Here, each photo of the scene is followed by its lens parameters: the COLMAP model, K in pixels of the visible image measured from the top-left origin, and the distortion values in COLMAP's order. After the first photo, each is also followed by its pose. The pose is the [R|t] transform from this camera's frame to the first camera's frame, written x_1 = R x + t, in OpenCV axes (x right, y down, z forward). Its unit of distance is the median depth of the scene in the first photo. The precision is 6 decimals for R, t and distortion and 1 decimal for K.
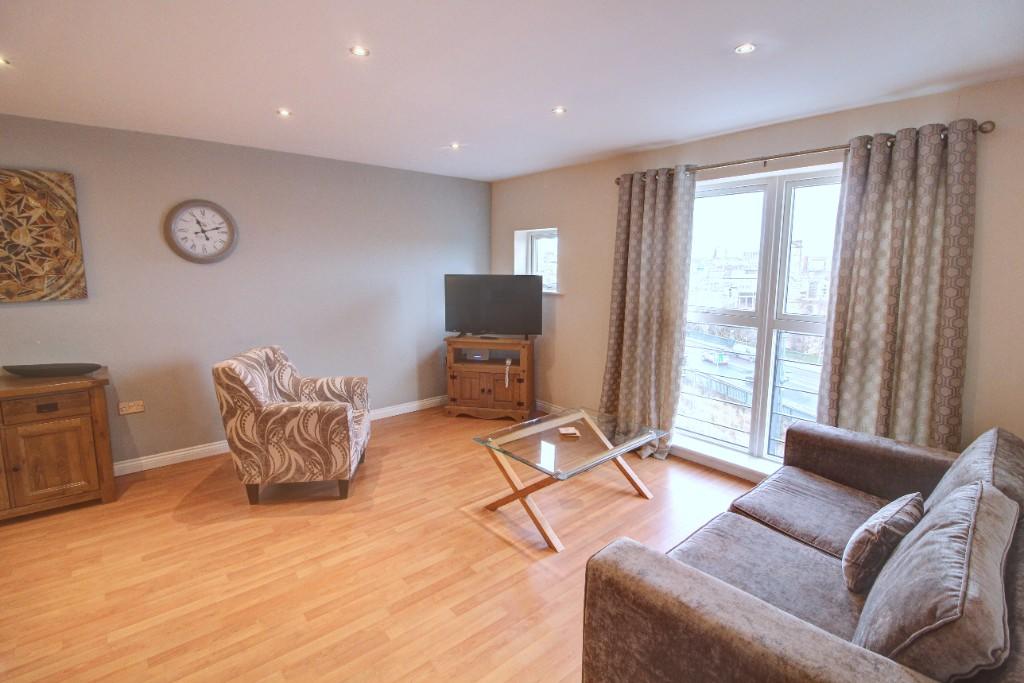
lens RADIAL K [[475.3, 0, 519.5], [0, 475.3, 326.4], [0, 0, 1]] dist [-0.000486, -0.011710]
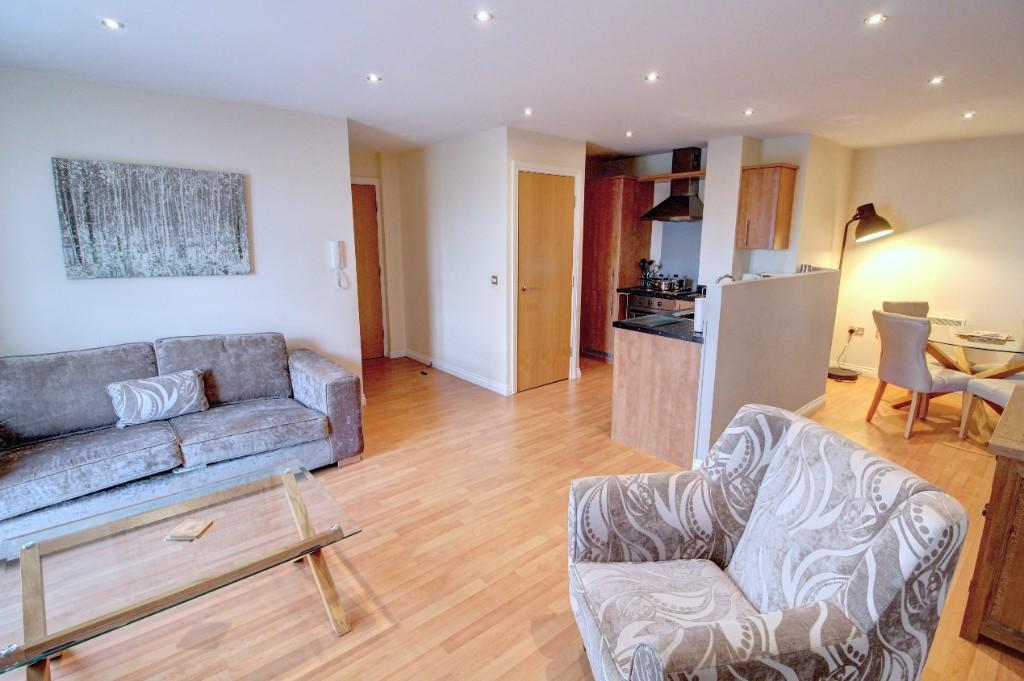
lens RADIAL K [[475.3, 0, 519.5], [0, 475.3, 325.4], [0, 0, 1]] dist [-0.000486, -0.011710]
pose [[-0.999848, -0.010251, 0.014116, -0.303429], [-0.005287, 0.949146, 0.314792, -0.197338], [-0.016625, 0.314670, -0.949056, 1.485833]]
